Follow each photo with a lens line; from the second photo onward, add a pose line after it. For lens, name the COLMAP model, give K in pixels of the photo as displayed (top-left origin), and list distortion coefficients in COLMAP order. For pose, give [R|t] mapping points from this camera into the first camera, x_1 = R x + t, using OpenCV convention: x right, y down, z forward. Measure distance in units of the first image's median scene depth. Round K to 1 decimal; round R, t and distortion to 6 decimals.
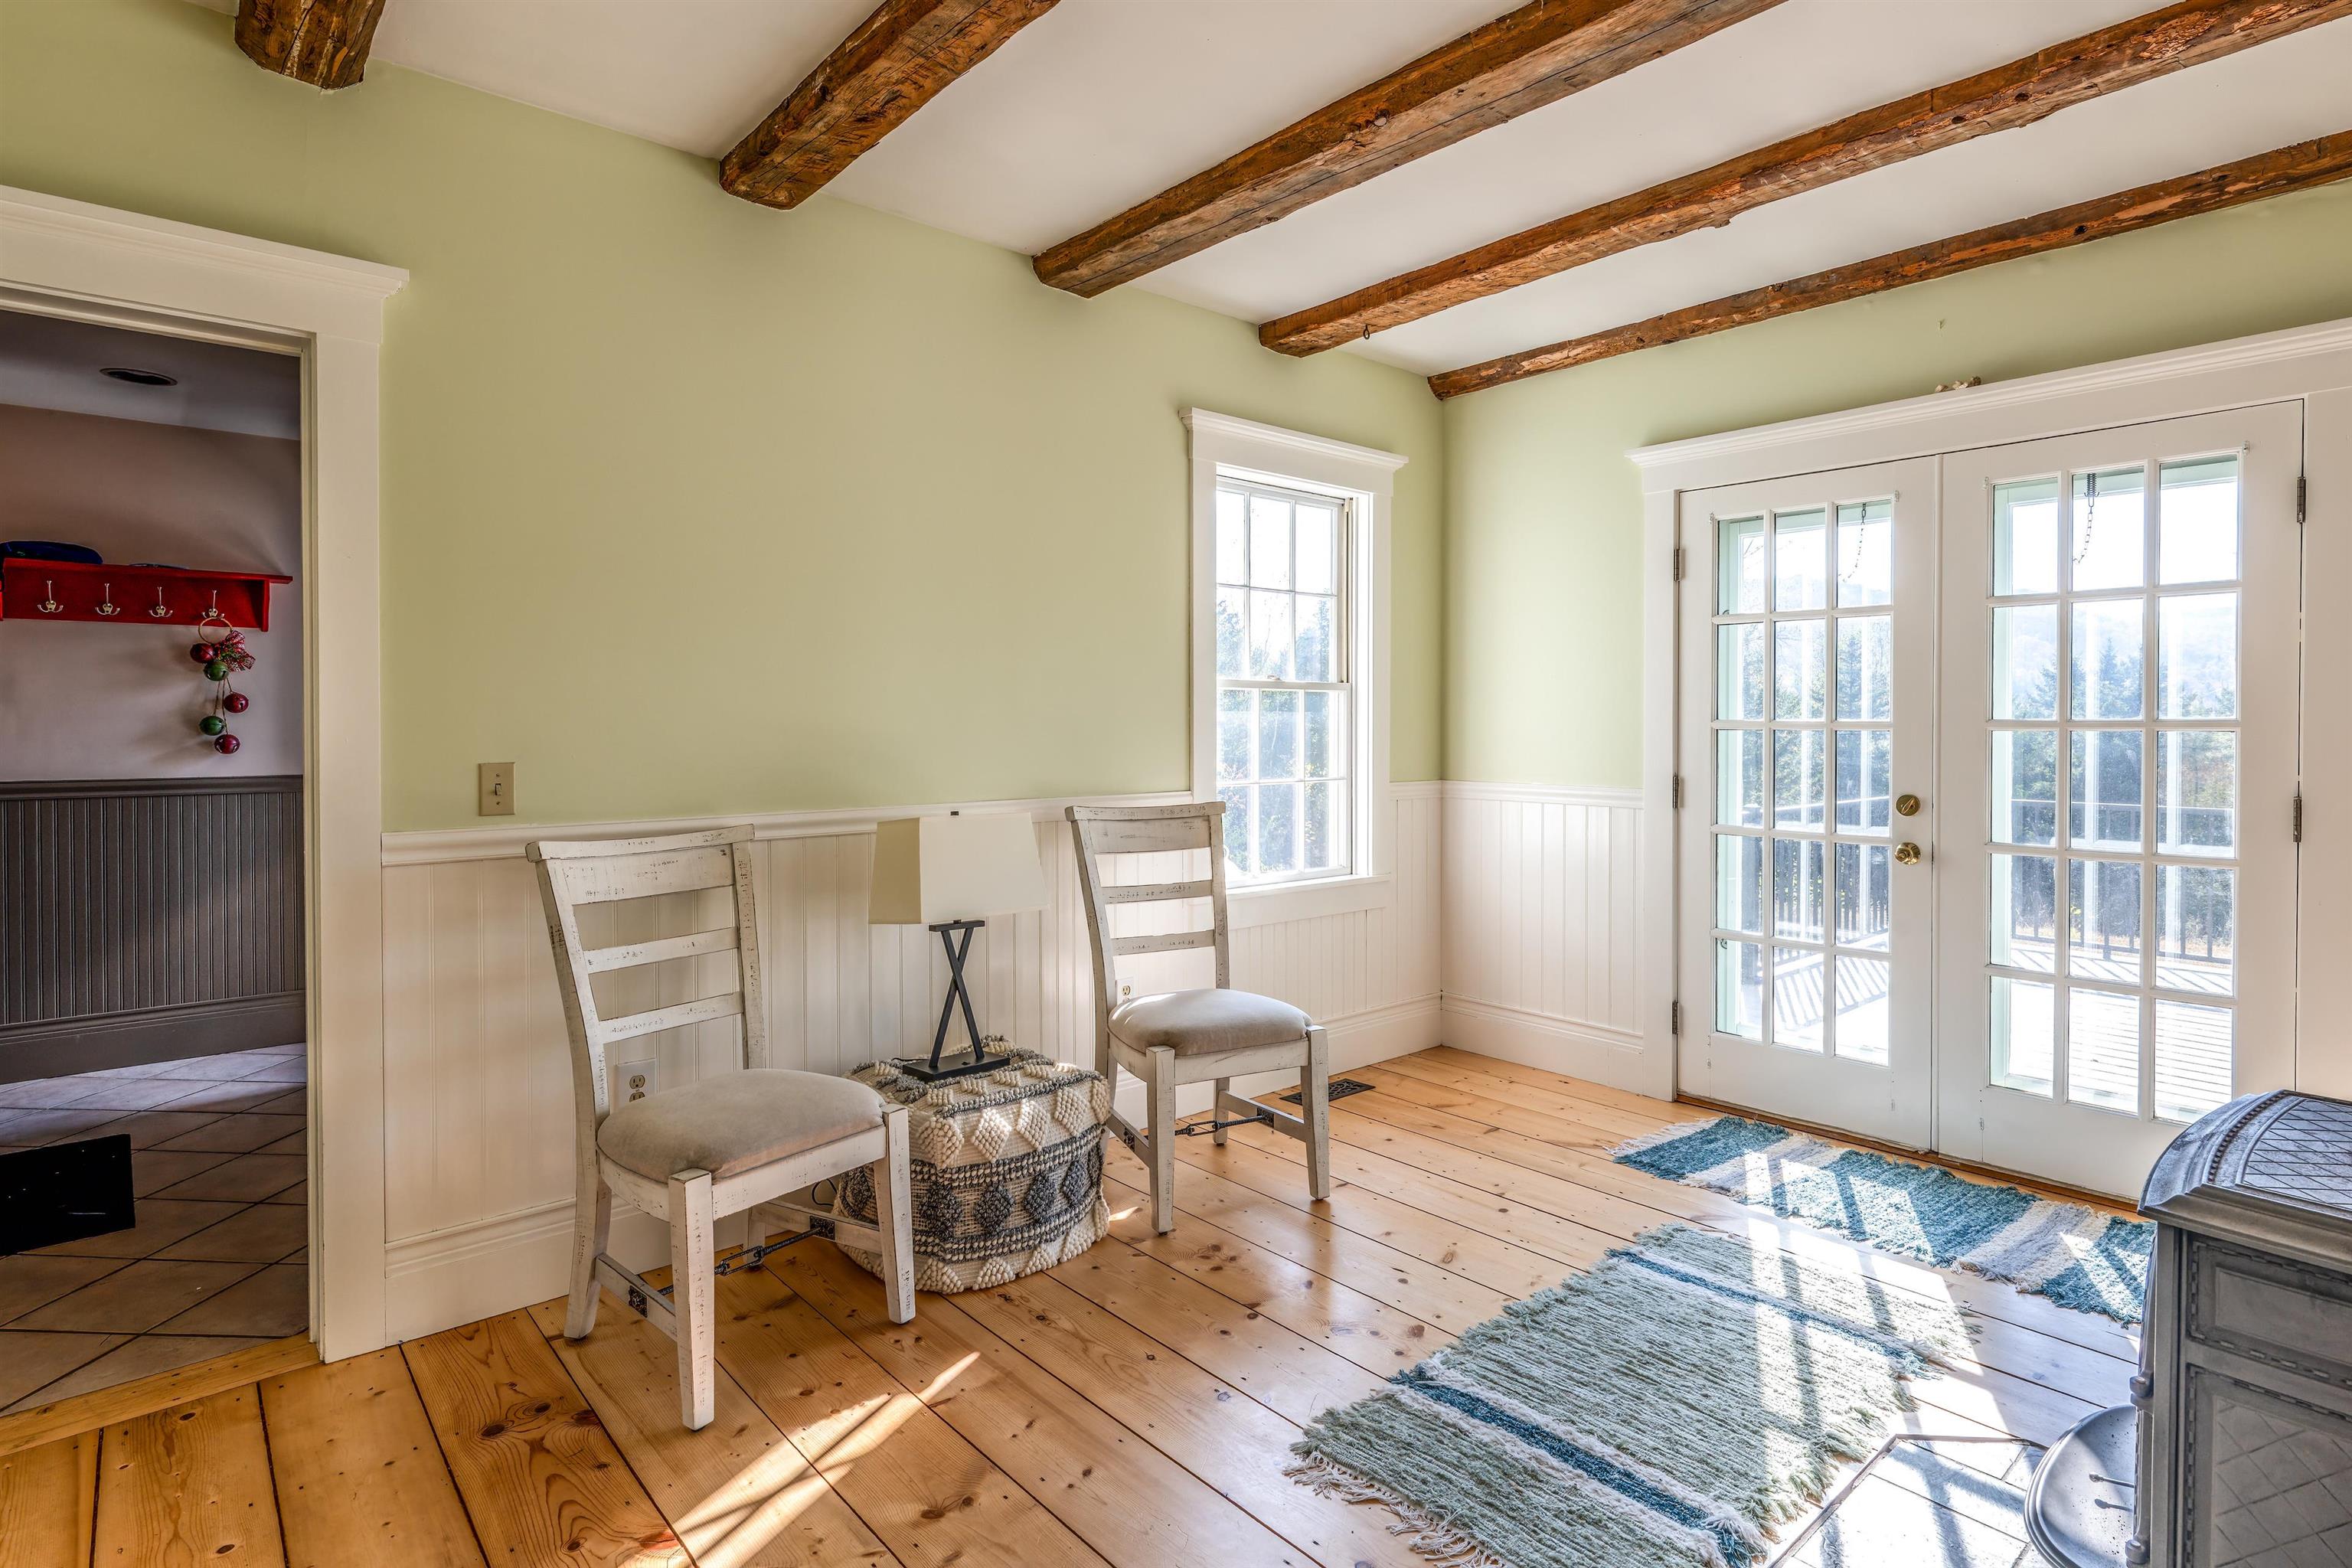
lens RADIAL K [[1187.4, 0, 1178.1], [0, 1187.4, 731.1], [0, 0, 1]] dist [0.000323, 0.000244]
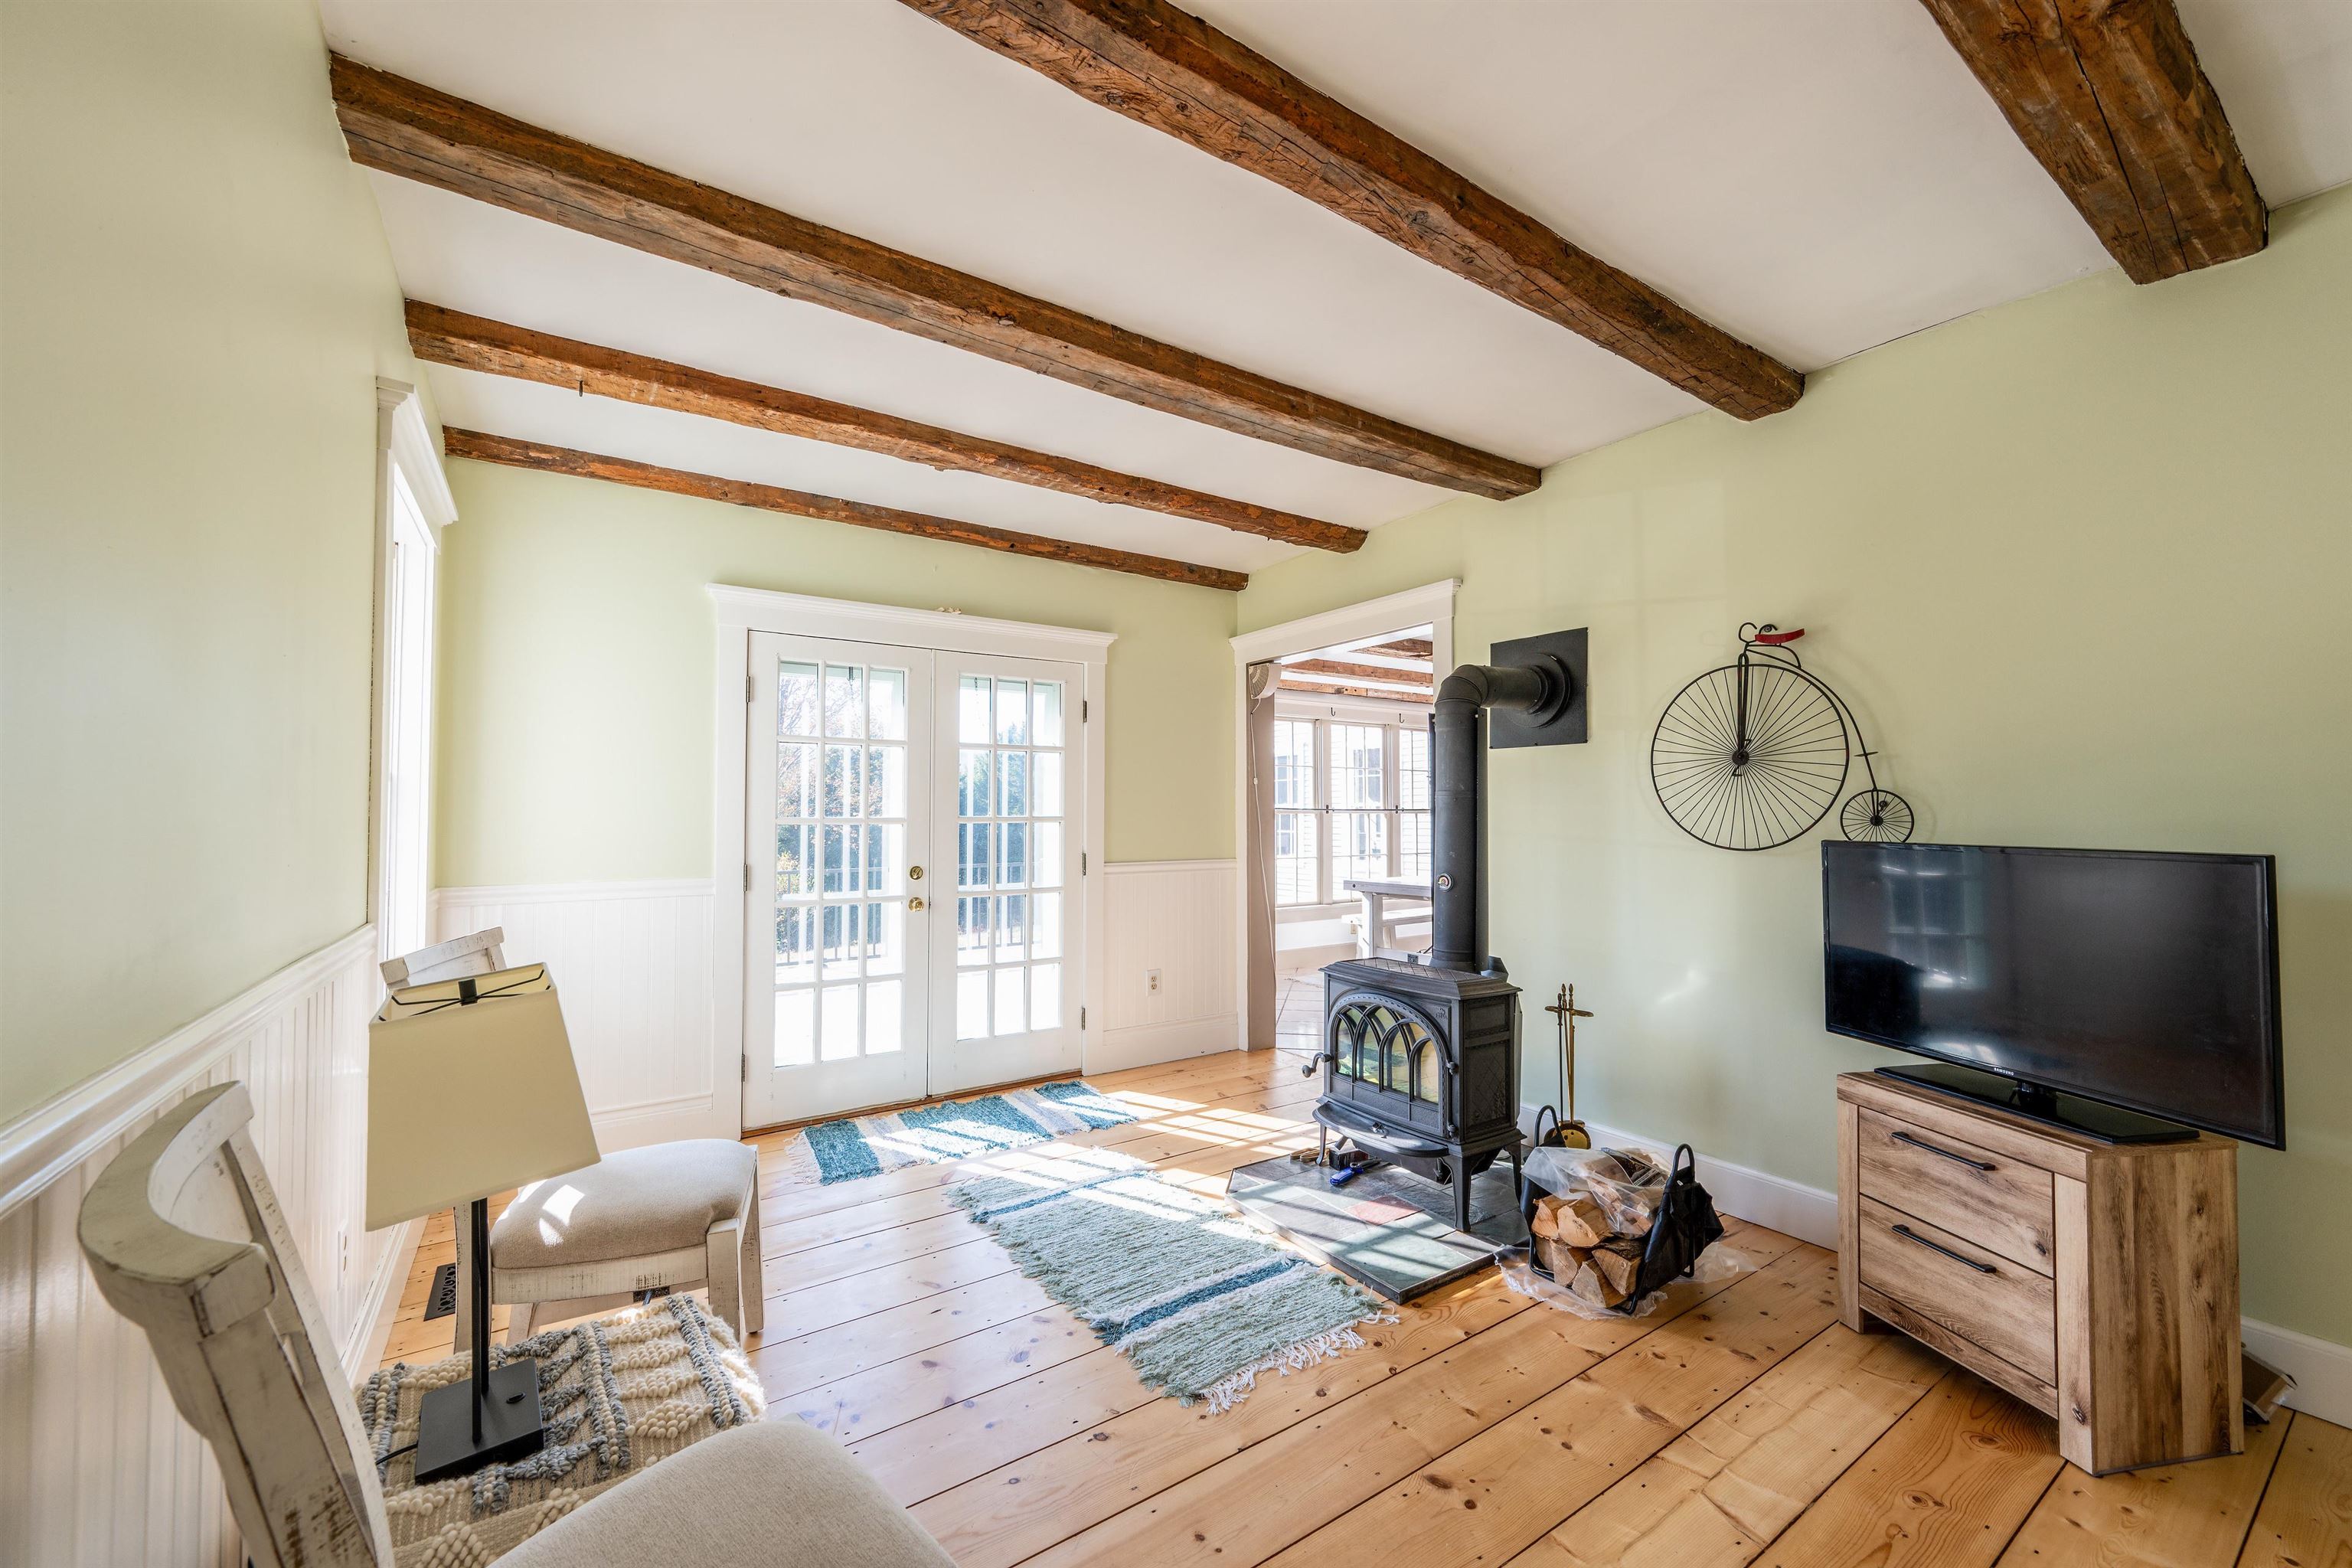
lens RADIAL K [[918.9, 0, 1176.0], [0, 918.9, 784.0], [0, 0, 1]] dist [-0.000735, -0.000119]
pose [[0.119512, 0.032071, 0.992315, -0.563942], [0.010690, 0.999379, -0.033587, -0.009262], [-0.992775, 0.014622, 0.119095, 0.568544]]
